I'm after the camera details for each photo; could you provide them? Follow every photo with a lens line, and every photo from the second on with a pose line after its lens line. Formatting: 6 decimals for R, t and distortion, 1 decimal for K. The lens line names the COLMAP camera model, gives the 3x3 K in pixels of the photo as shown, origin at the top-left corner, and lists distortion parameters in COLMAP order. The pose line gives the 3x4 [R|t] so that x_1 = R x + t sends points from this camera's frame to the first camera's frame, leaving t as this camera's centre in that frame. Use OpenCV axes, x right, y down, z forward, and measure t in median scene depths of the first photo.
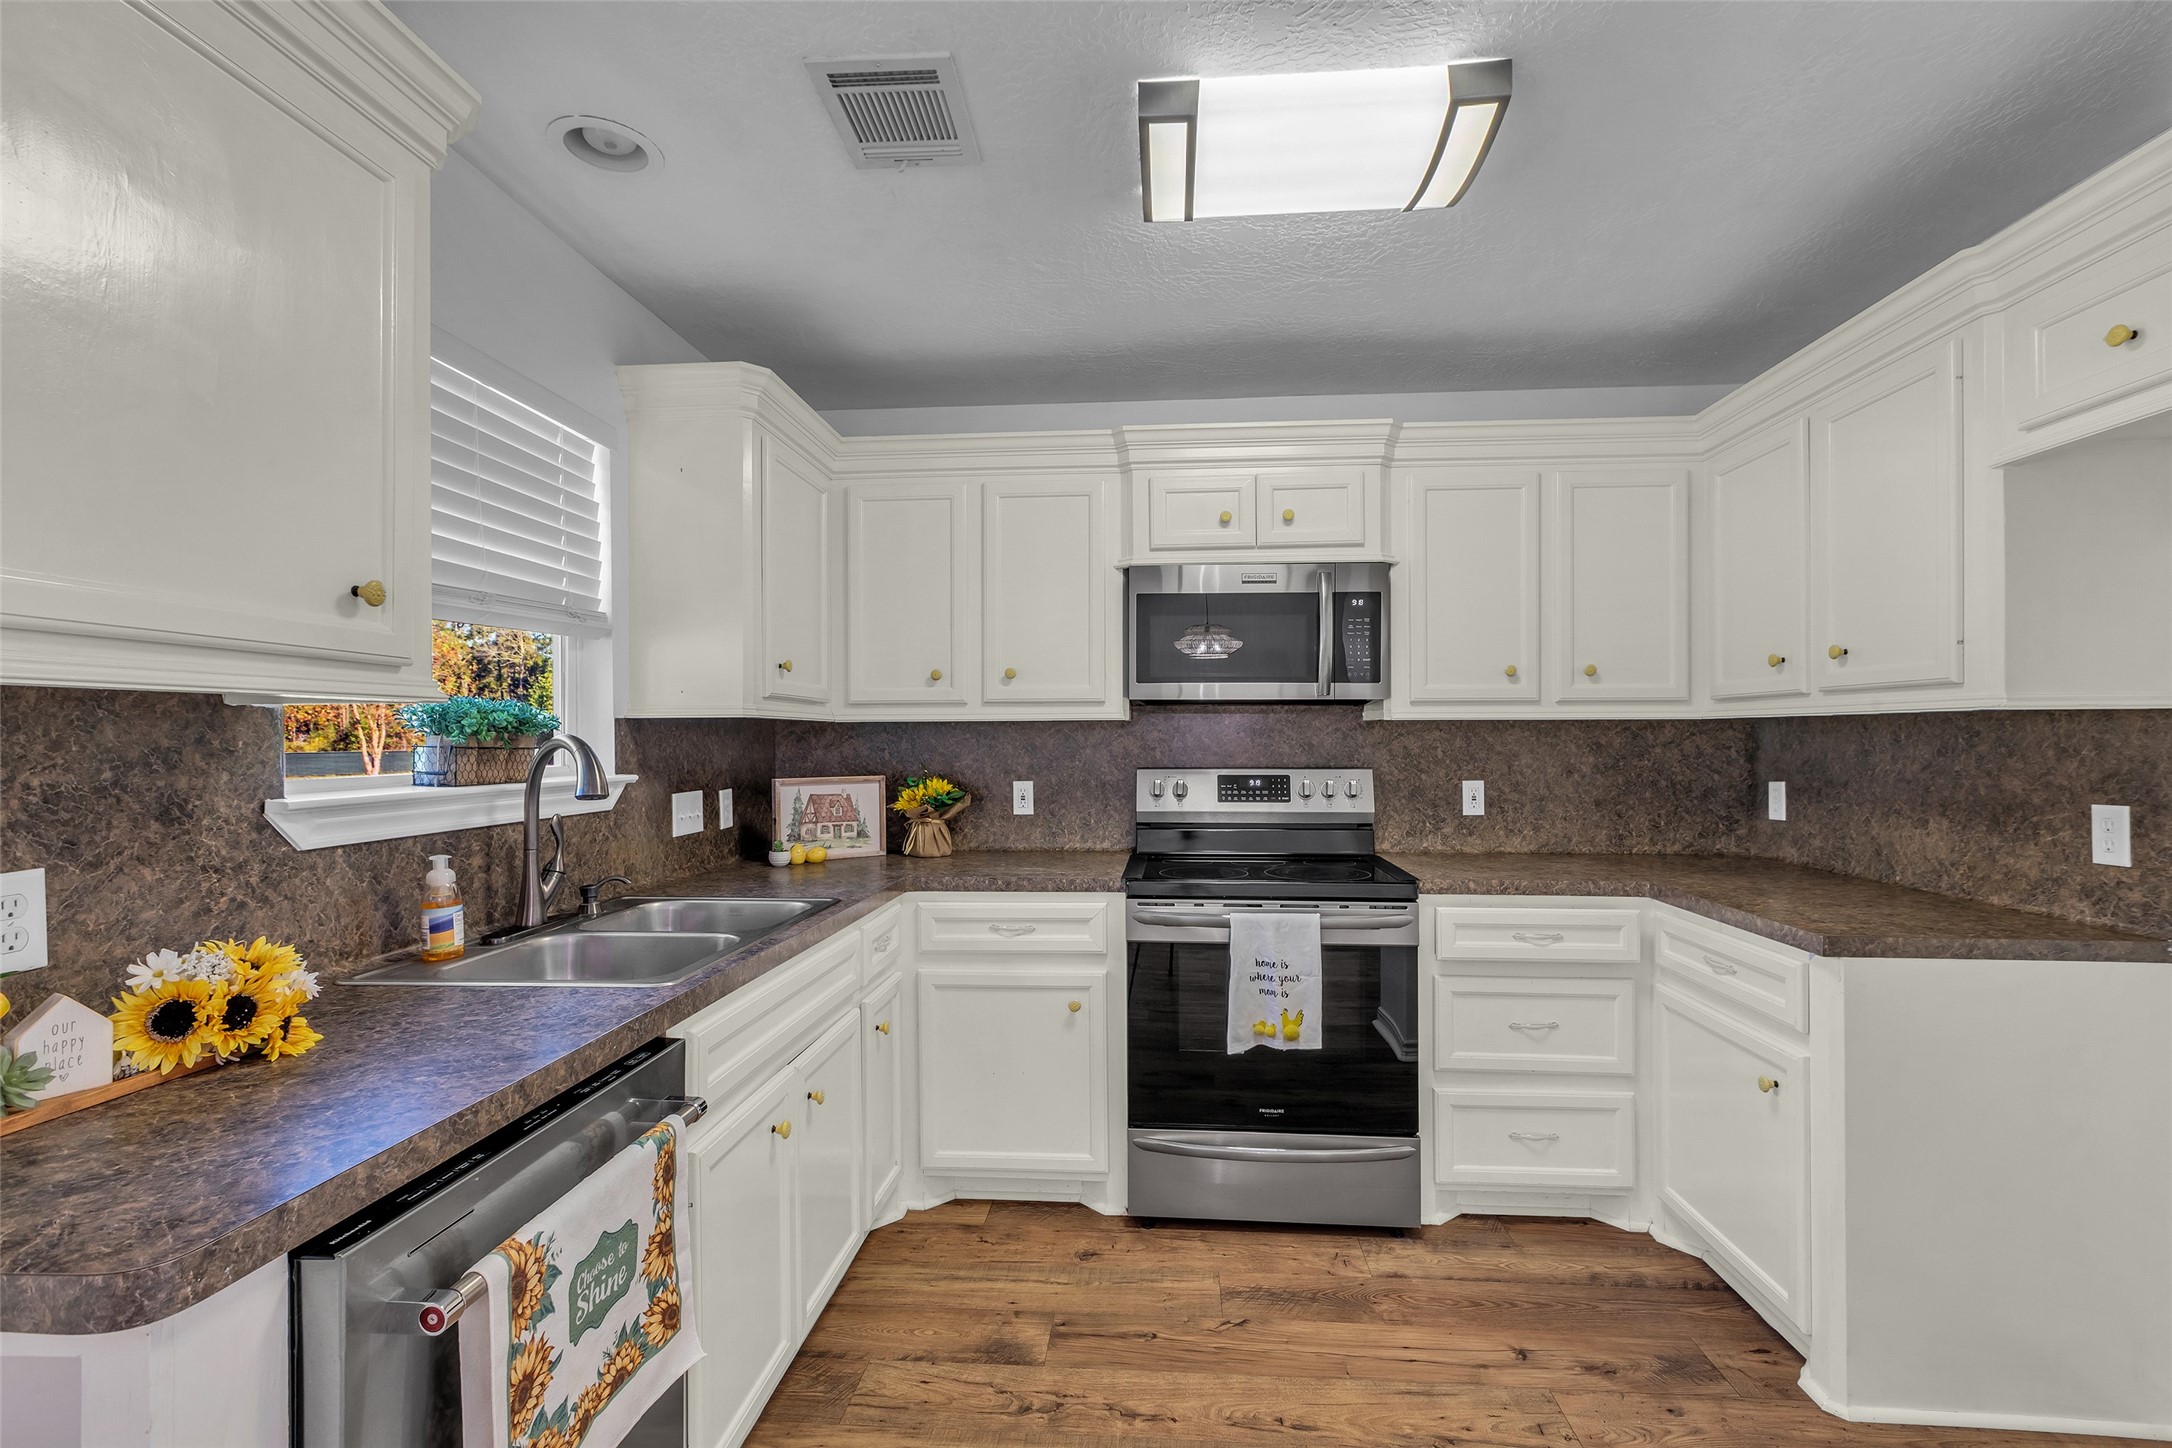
lens RADIAL K [[970.1, 0, 1099.7], [0, 970.1, 729.8], [0, 0, 1]] dist [-0.002794, 0.000303]
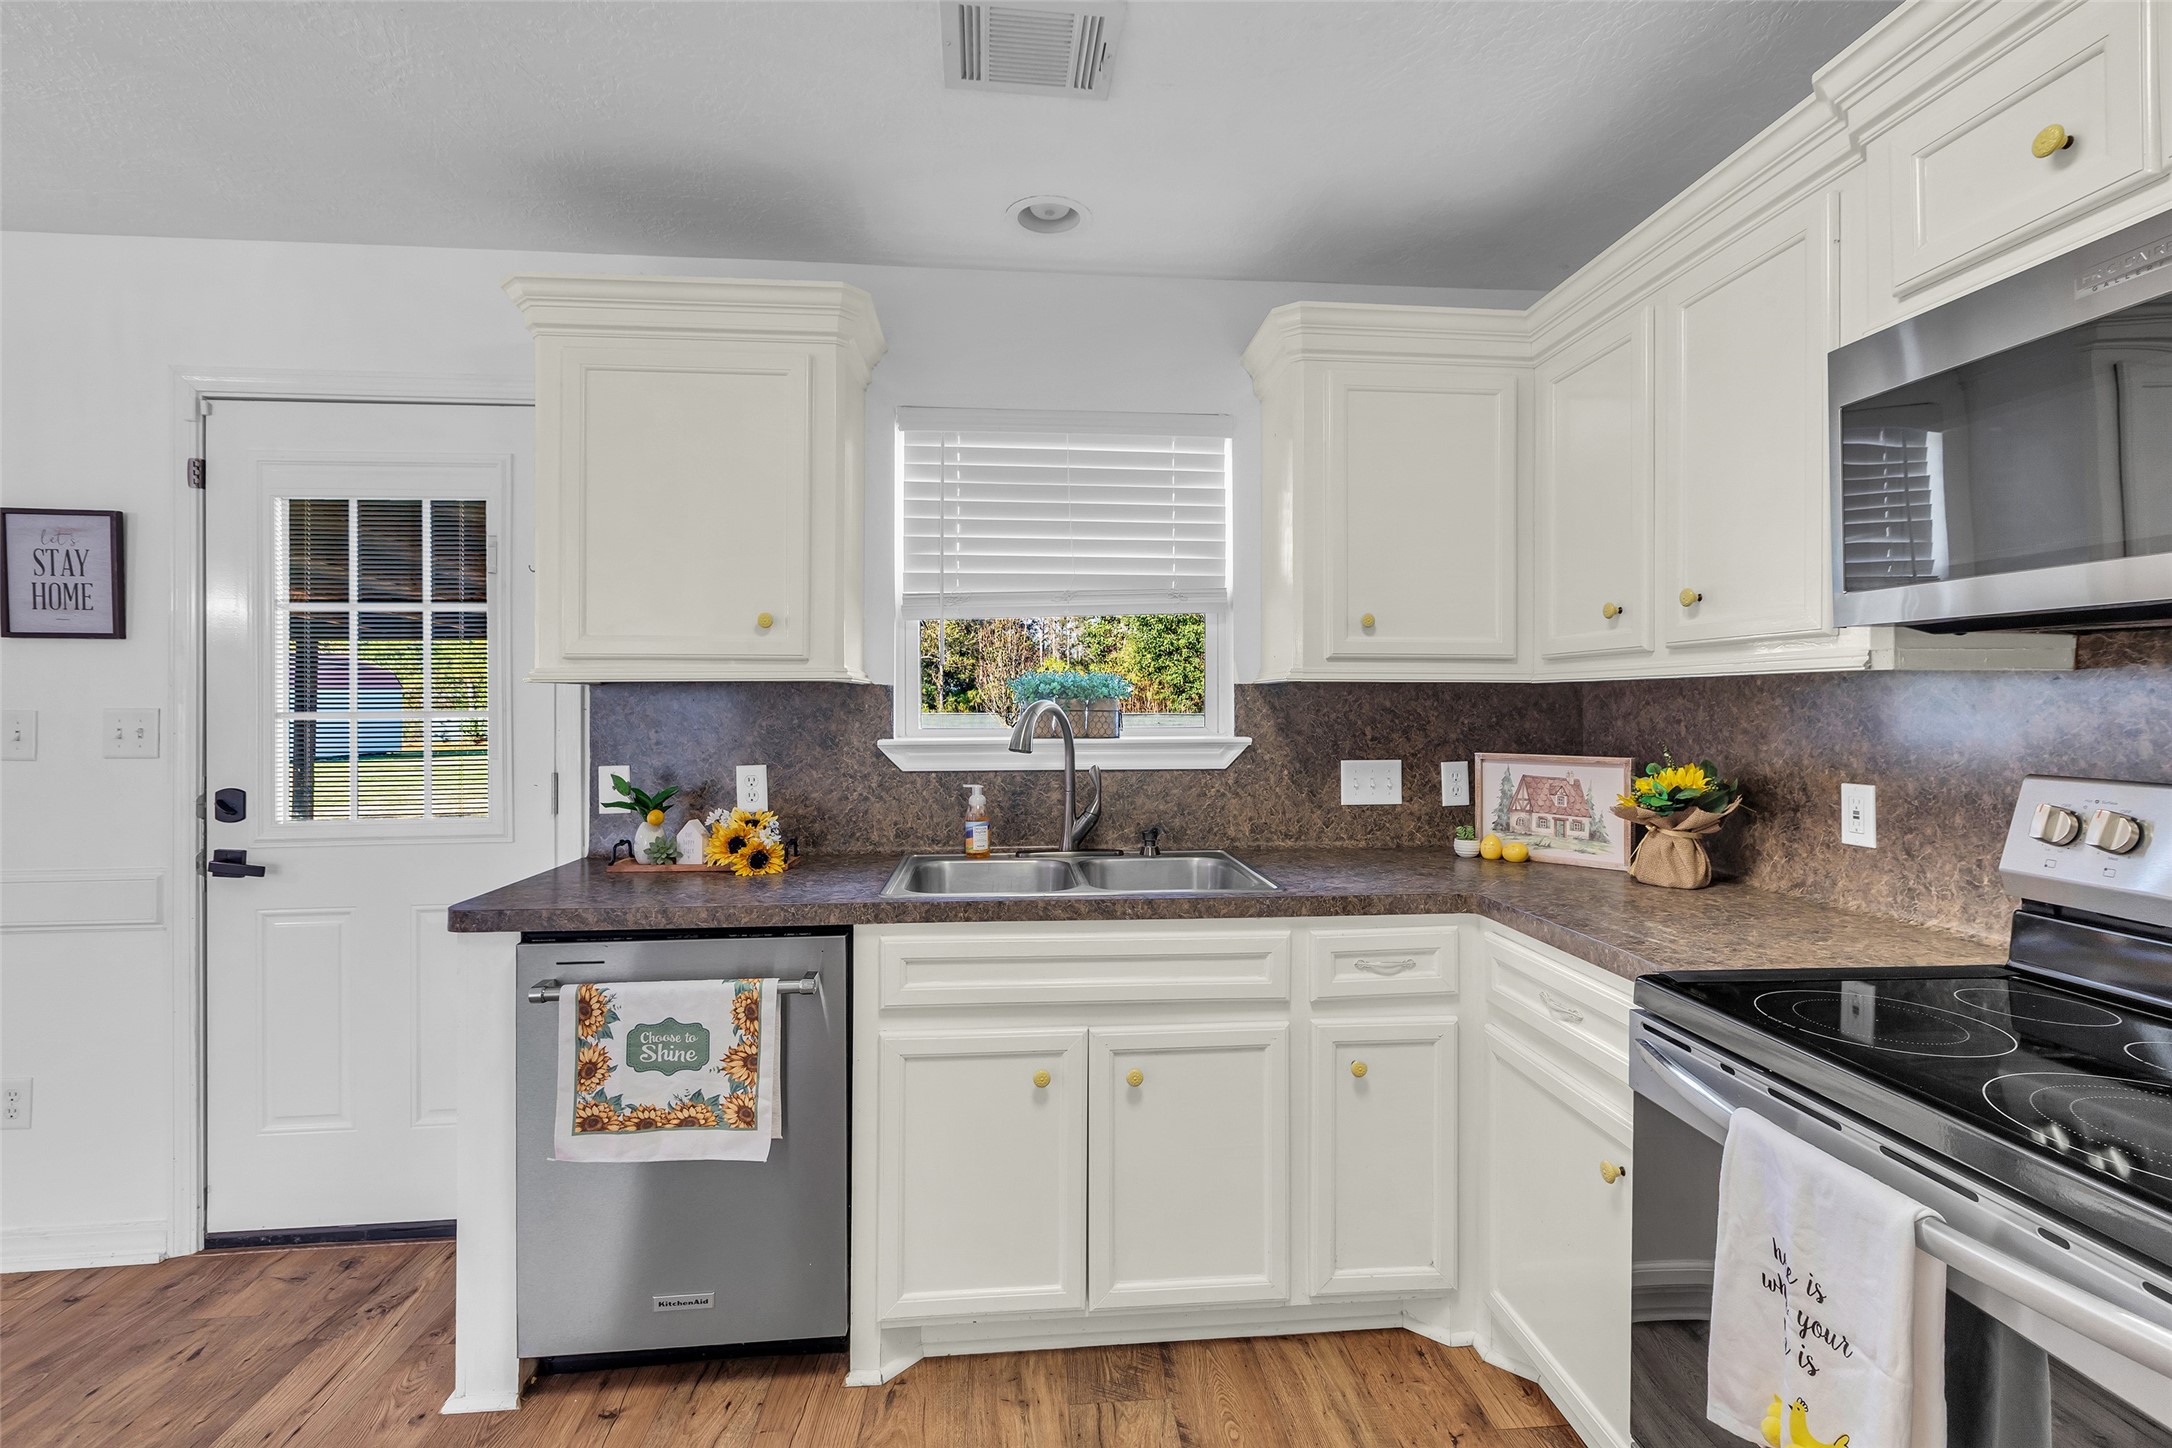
lens RADIAL K [[980.5, 0, 1093.3], [0, 980.5, 696.6], [0, 0, 1]] dist [0.004915, 0.000230]
pose [[0.159430, -0.001152, -0.987209, 0.694202], [0.007419, 0.999972, 0.000032, -0.000021], [0.987181, -0.007329, 0.159434, 0.842274]]
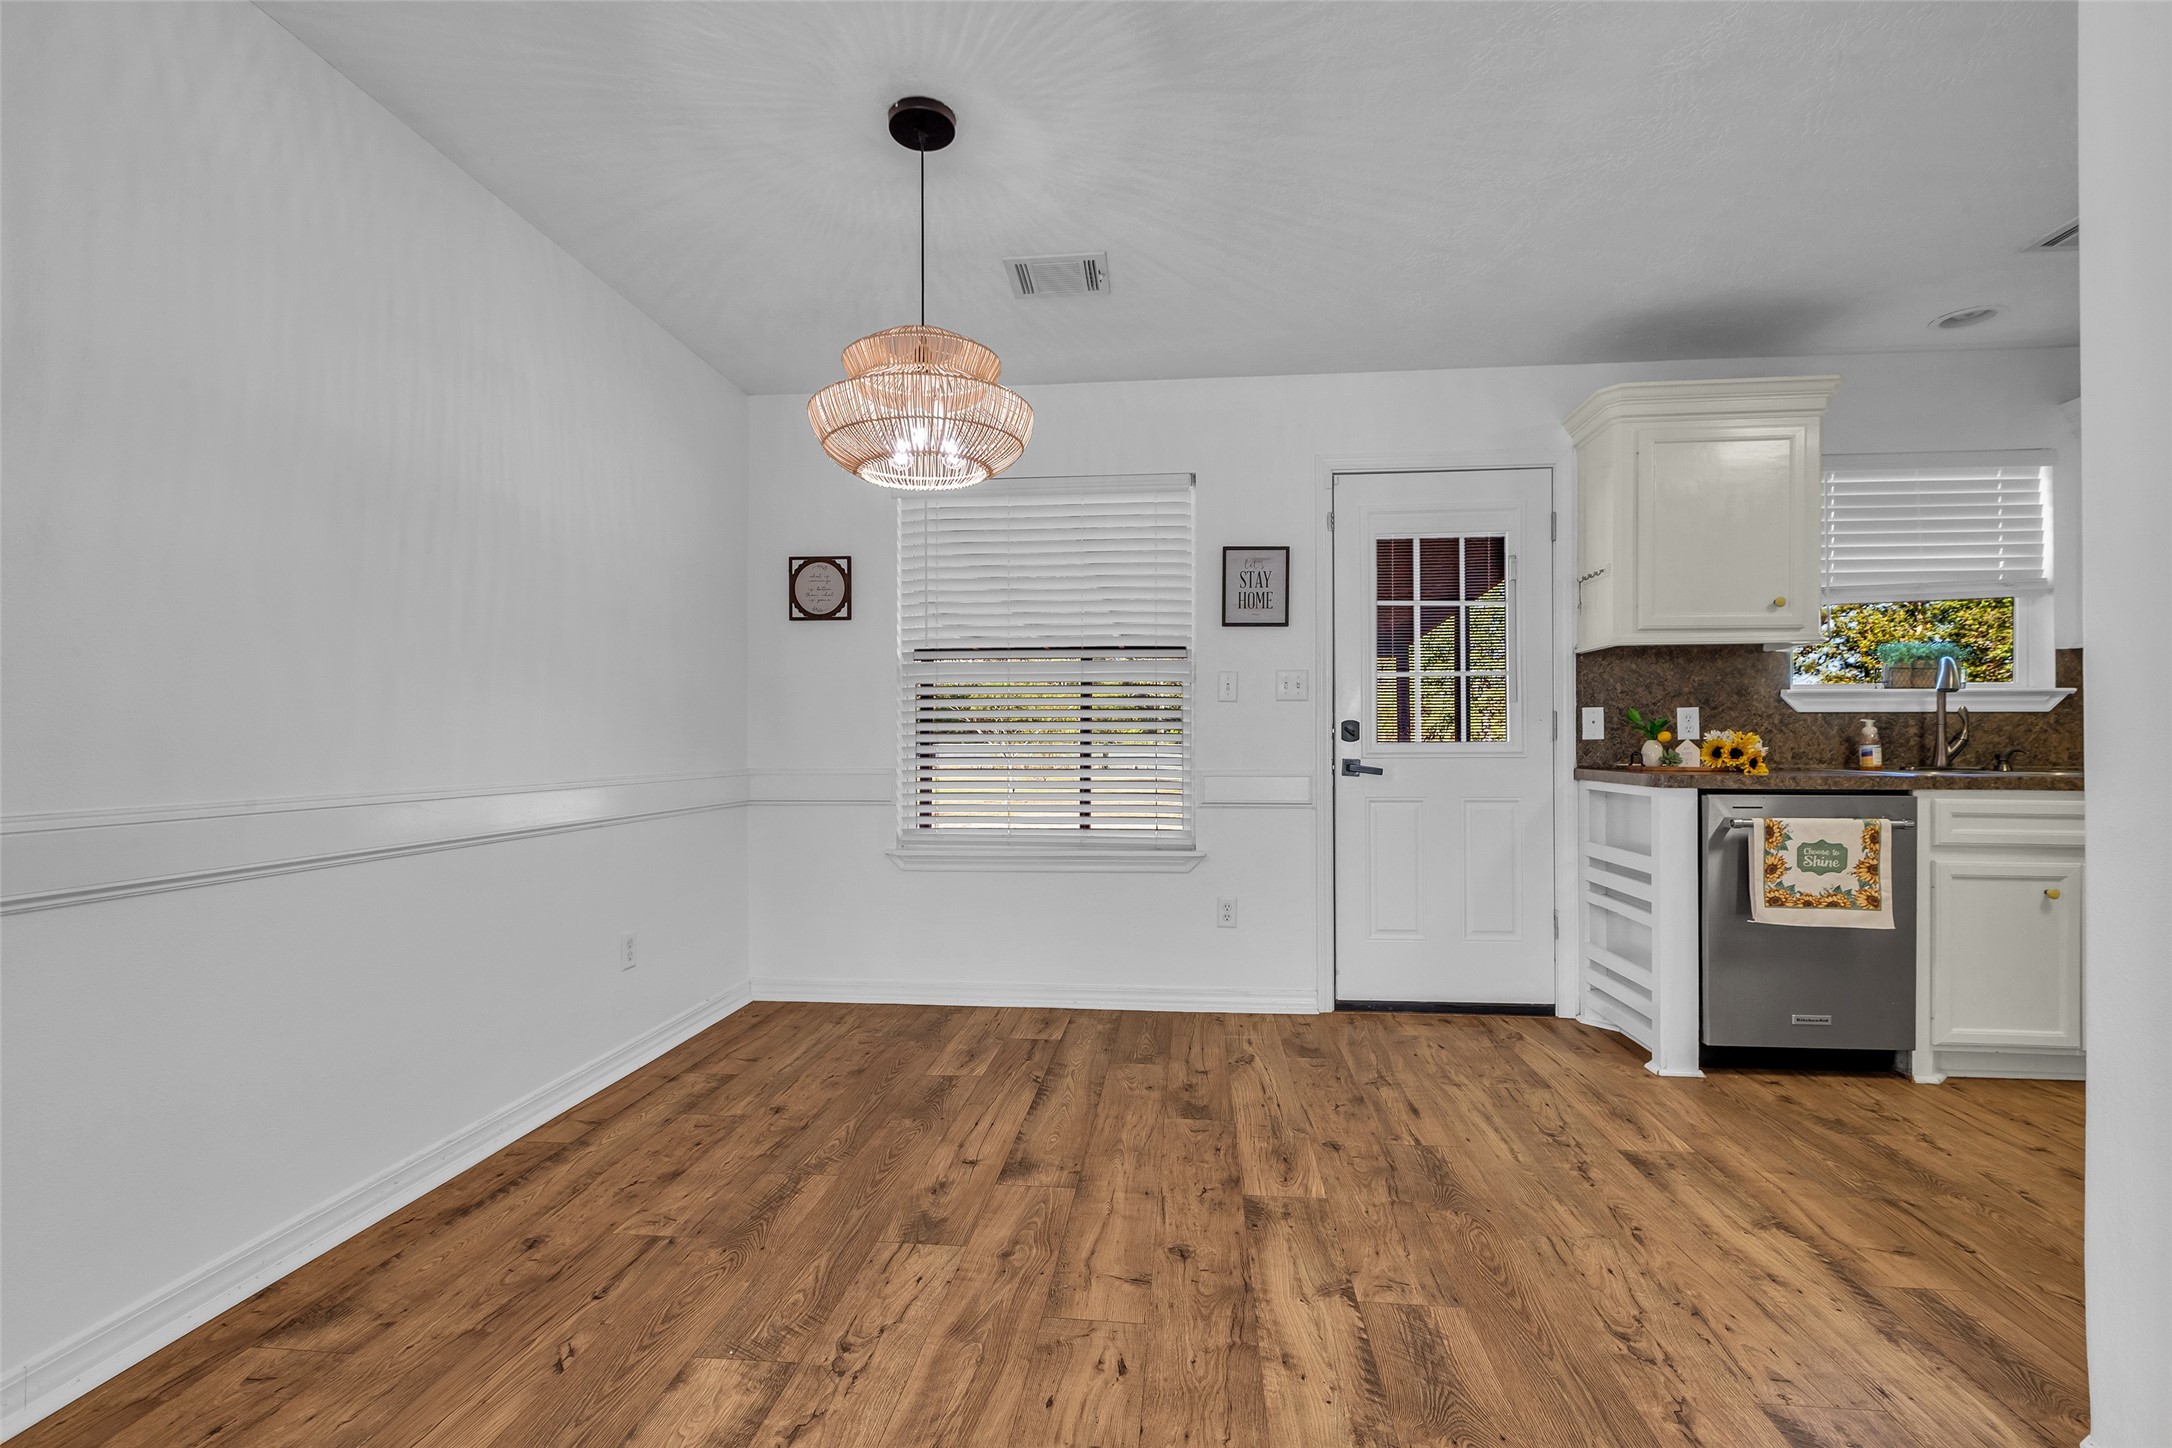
lens RADIAL K [[958.8, 0, 1111.6], [0, 958.8, 736.3], [0, 0, 1]] dist [0.004158, -0.000021]
pose [[-0.017767, 0.003454, -0.999836, 1.219083], [0.005921, 0.999977, 0.003349, 0.132140], [0.999825, -0.005860, -0.017787, -0.493504]]
